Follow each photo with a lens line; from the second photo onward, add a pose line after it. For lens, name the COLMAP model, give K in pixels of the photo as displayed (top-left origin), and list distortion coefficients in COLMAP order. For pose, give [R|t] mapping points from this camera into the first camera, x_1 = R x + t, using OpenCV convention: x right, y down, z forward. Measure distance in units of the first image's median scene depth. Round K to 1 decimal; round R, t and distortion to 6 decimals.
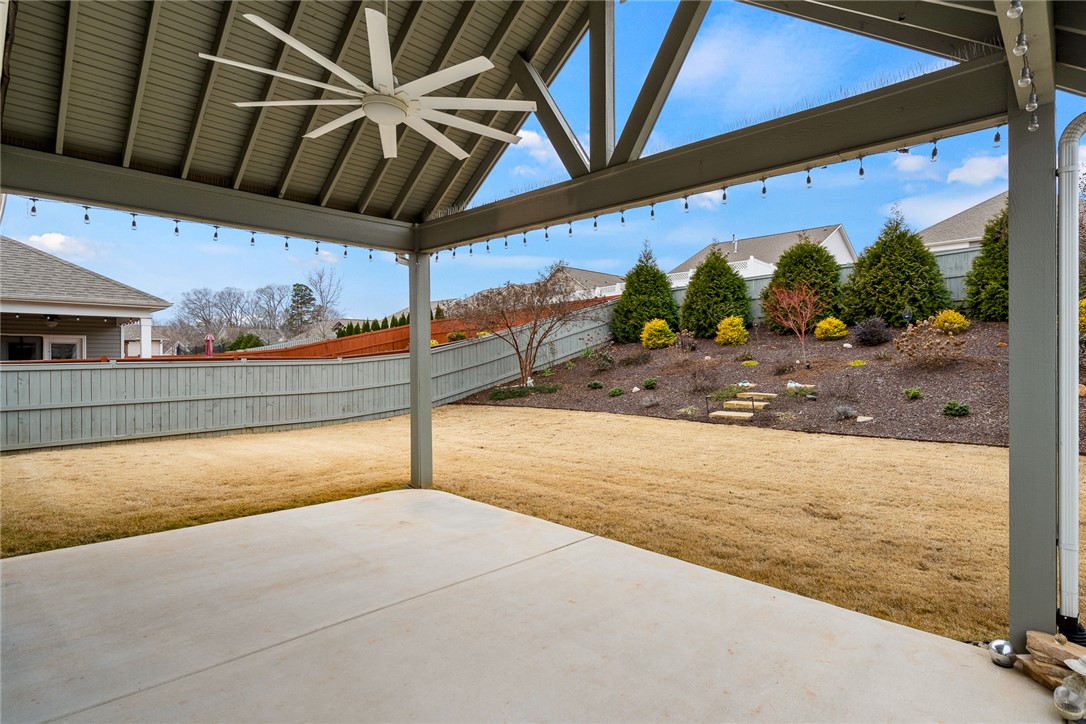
lens RADIAL K [[552.5, 0, 543.0], [0, 552.5, 362.0], [0, 0, 1]] dist [-0.000065, -0.000134]
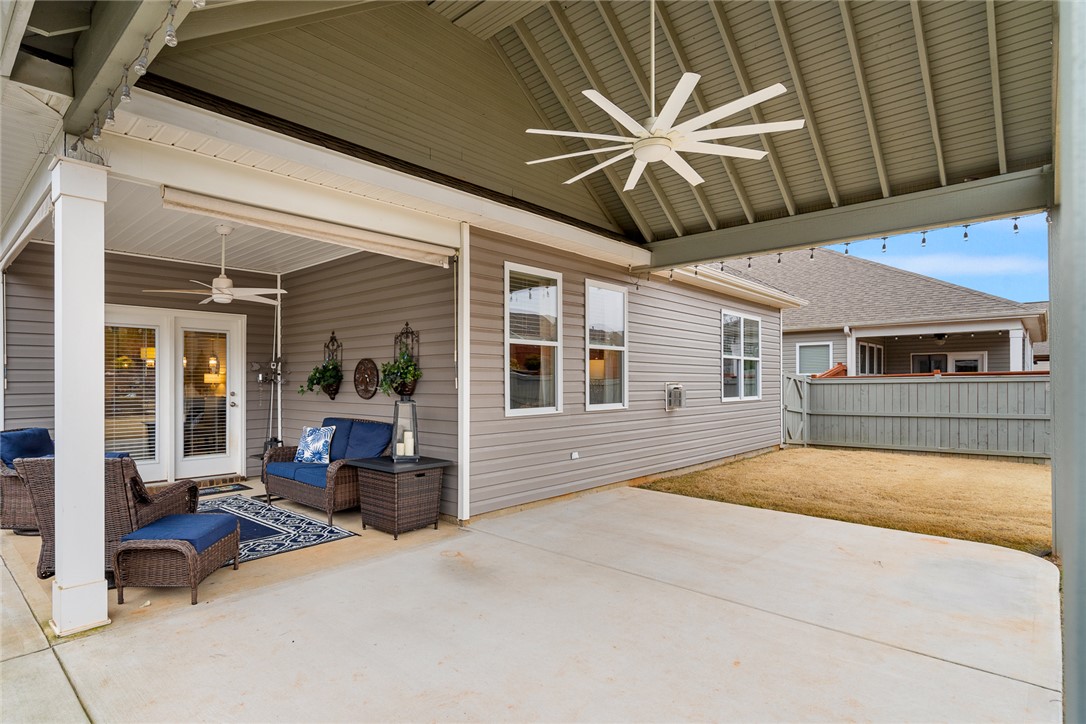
lens RADIAL K [[573.4, 0, 540.2], [0, 573.4, 380.1], [0, 0, 1]] dist [-0.000650, -0.000369]
pose [[0.041442, -0.000561, -0.999141, 0.263966], [0.000386, 1.000000, -0.000545, 0.008002], [0.999141, -0.000363, 0.041442, 0.208482]]
